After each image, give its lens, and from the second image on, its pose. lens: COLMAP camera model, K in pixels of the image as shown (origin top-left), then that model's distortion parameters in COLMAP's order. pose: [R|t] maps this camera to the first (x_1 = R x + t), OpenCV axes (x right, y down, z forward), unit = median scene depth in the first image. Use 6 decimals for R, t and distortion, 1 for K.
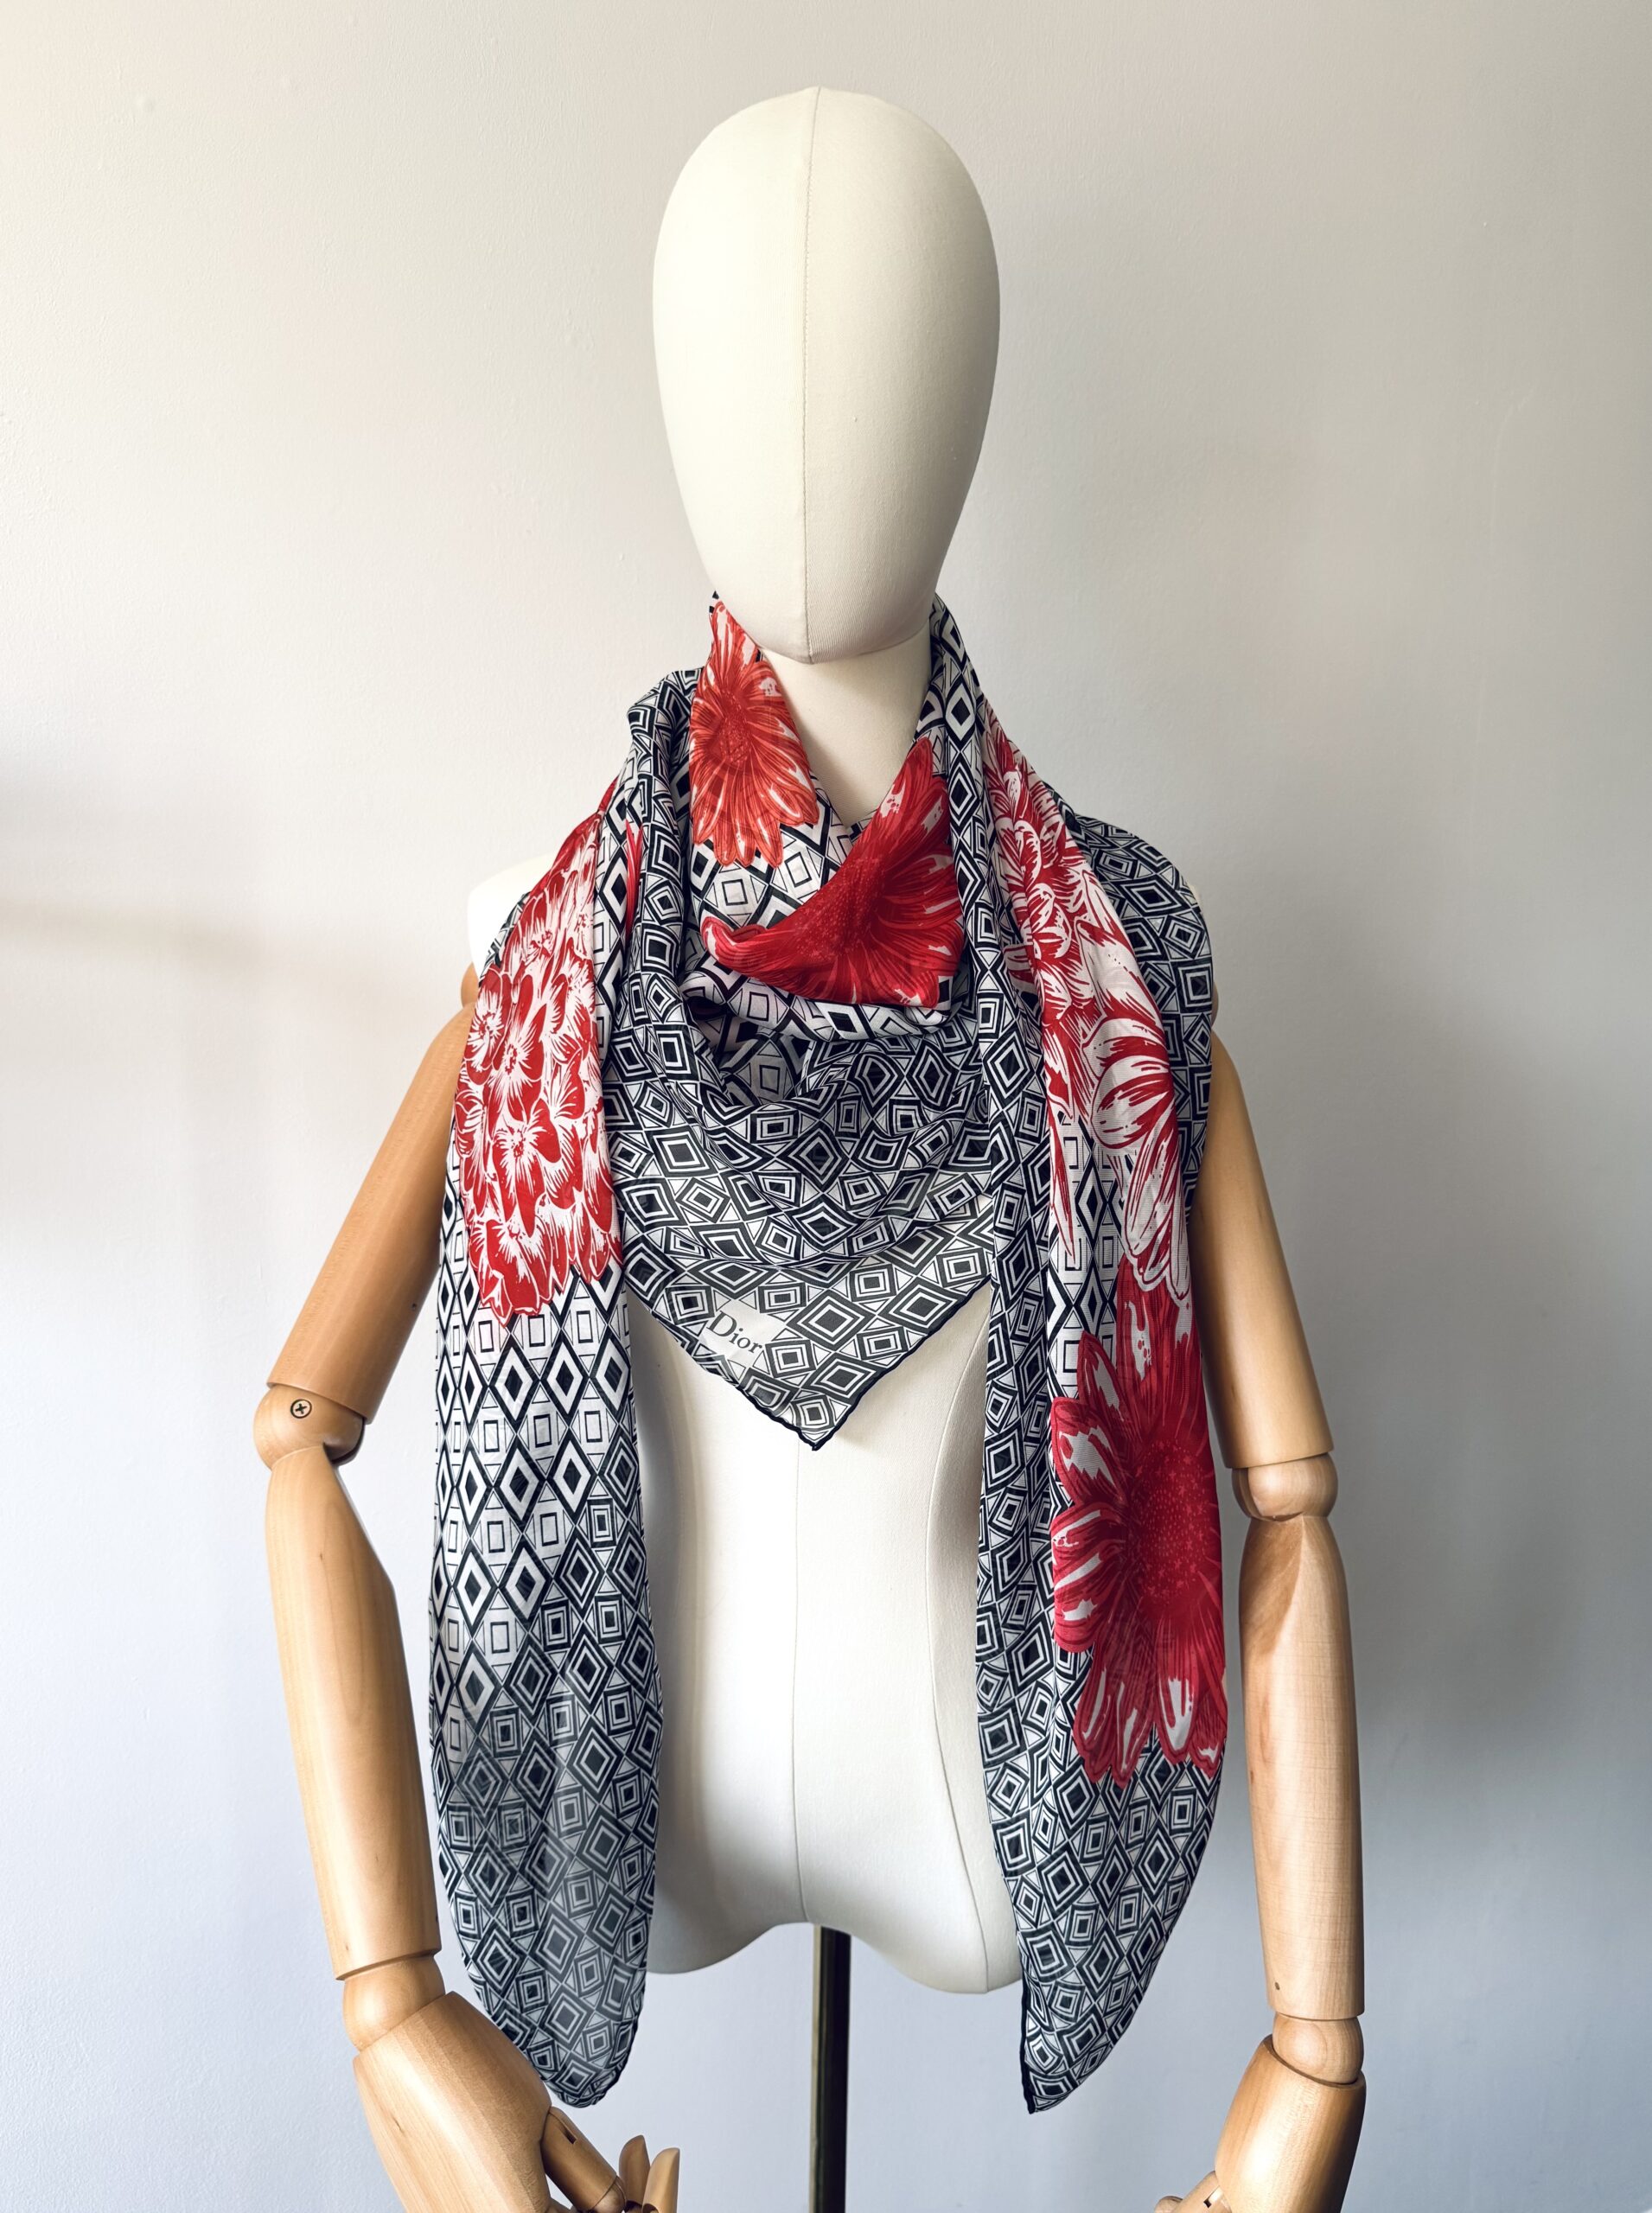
lens RADIAL K [[1528.3, 0, 831.9], [0, 1528.3, 1133.4], [0, 0, 1]] dist [0.039636, -0.044805]
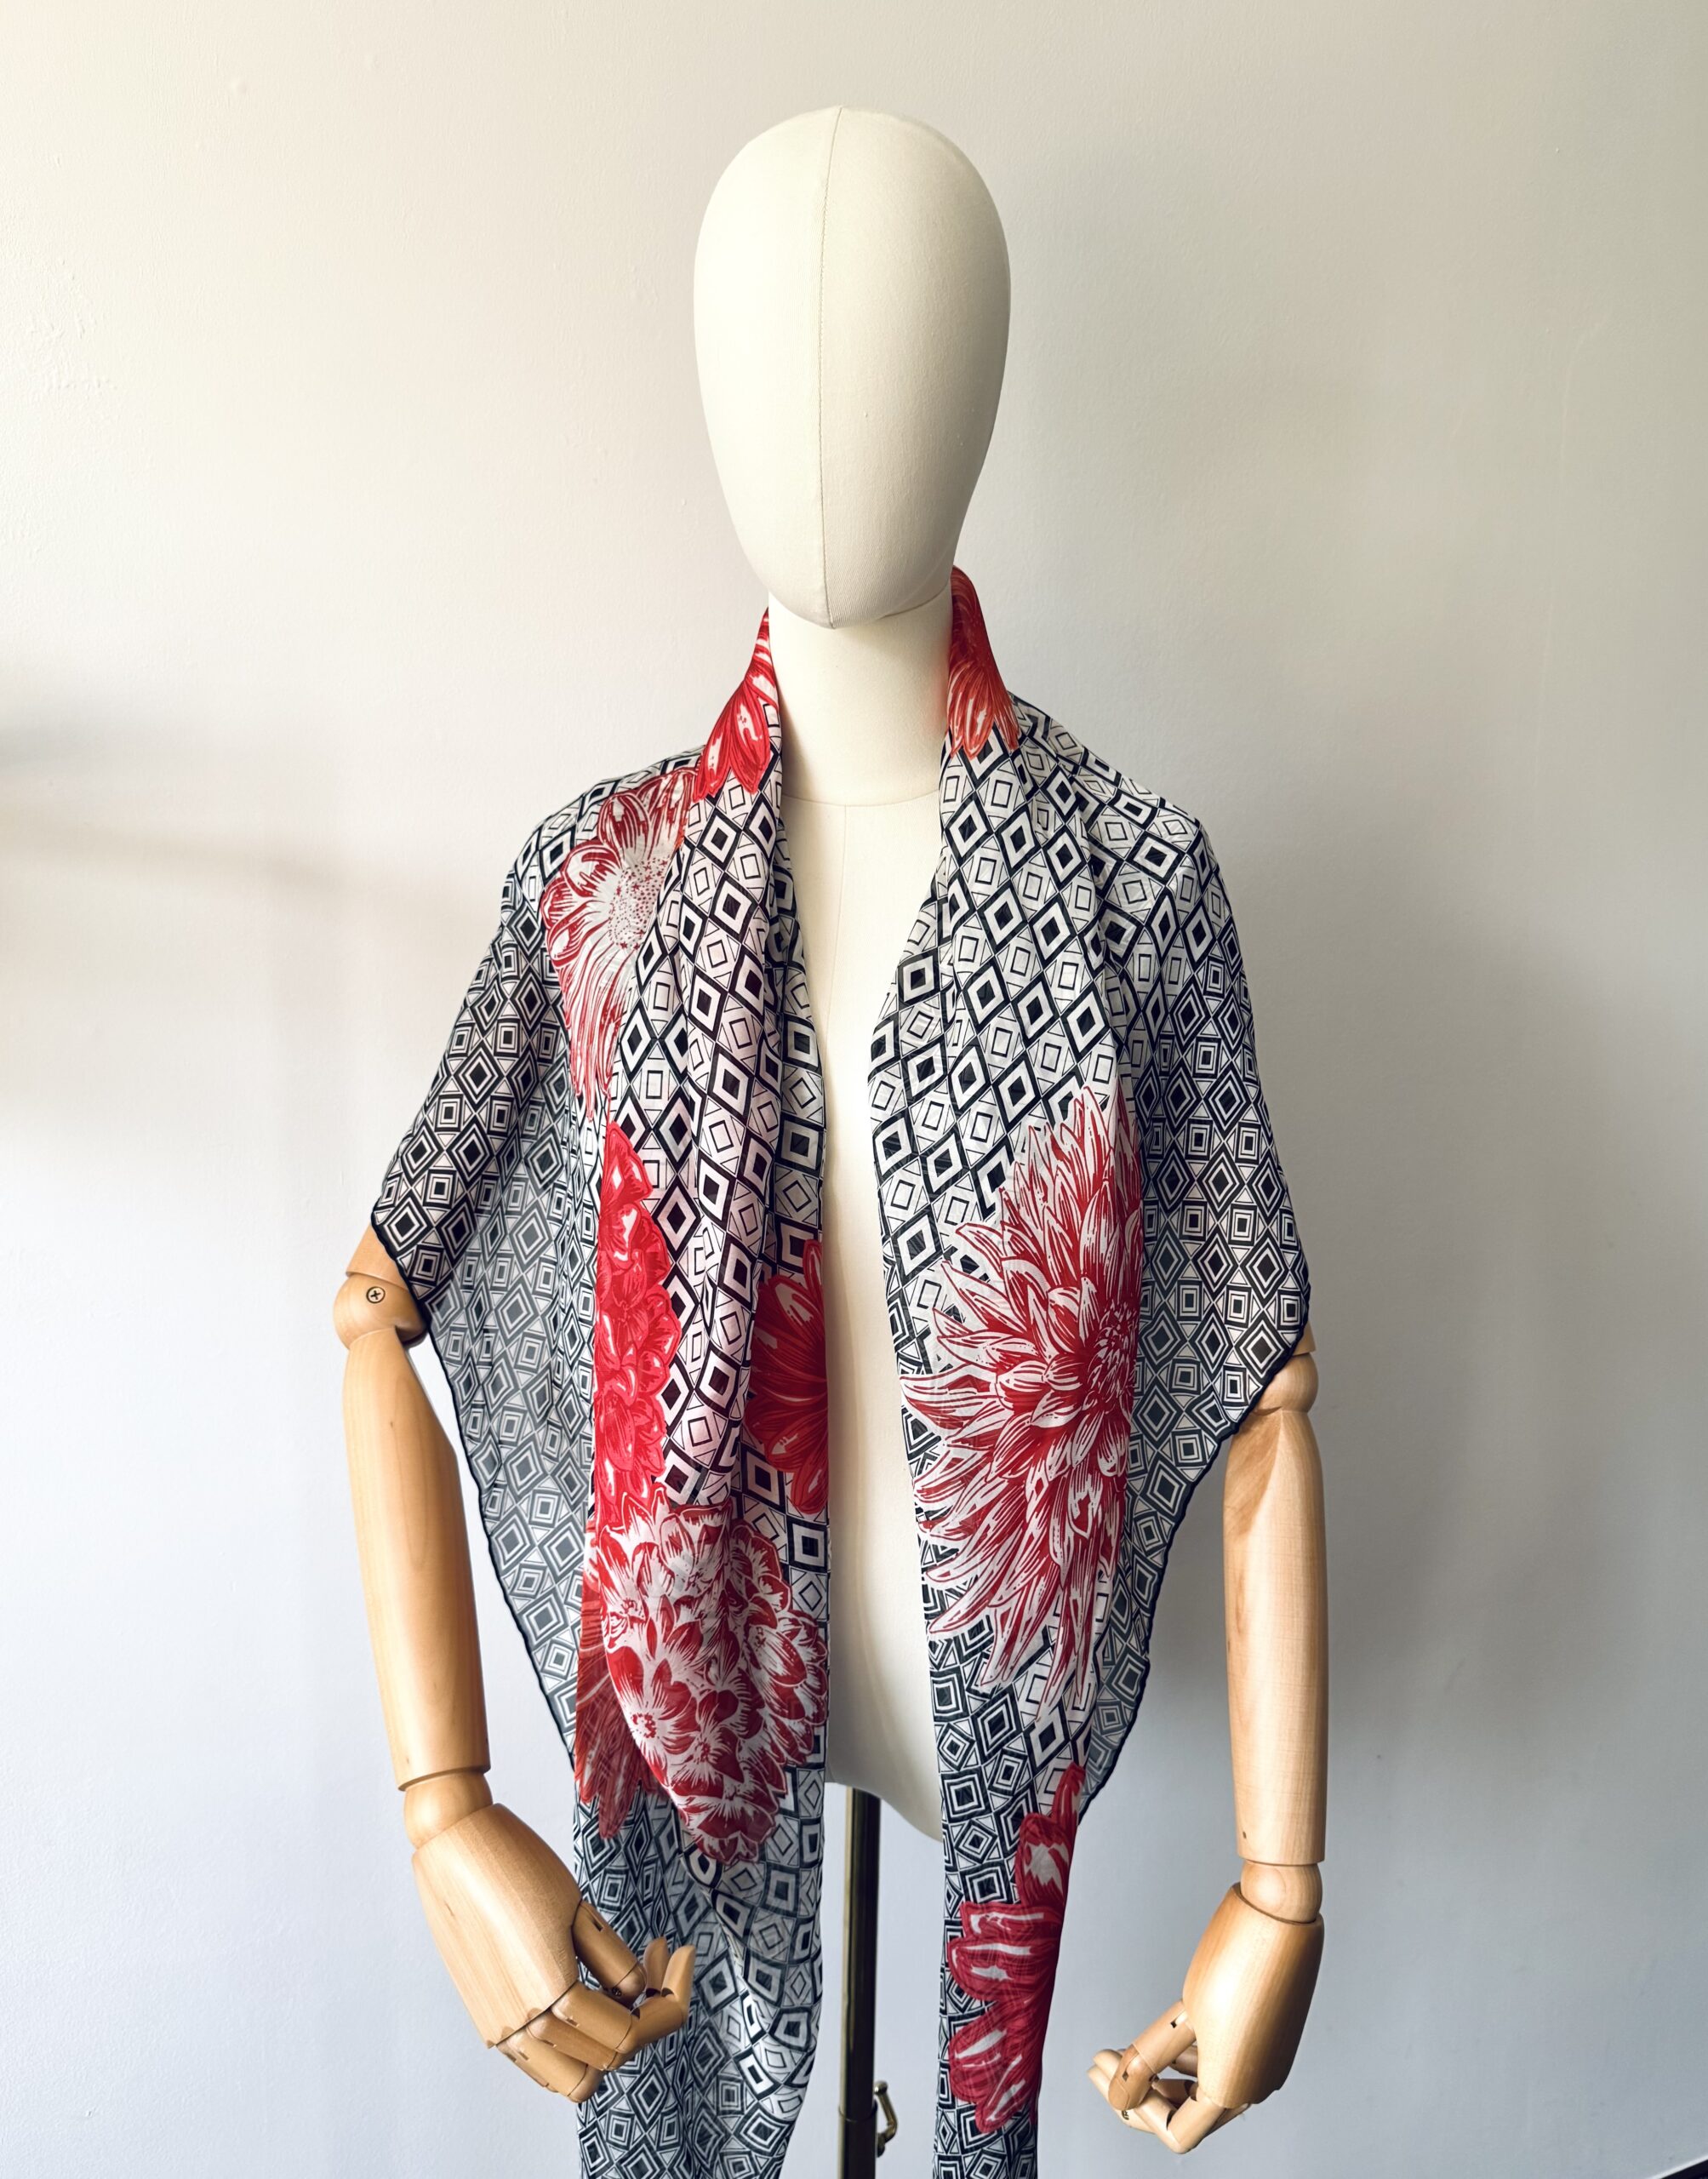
lens RADIAL K [[1621.9, 0, 882.3], [0, 1621.9, 1090.7], [0, 0, 1]] dist [0.081300, -0.097523]
pose [[0.999019, 0.014766, -0.041756, 0.072593], [-0.013802, 0.999634, 0.023267, -0.001331], [0.042084, -0.022668, 0.998857, -0.174488]]
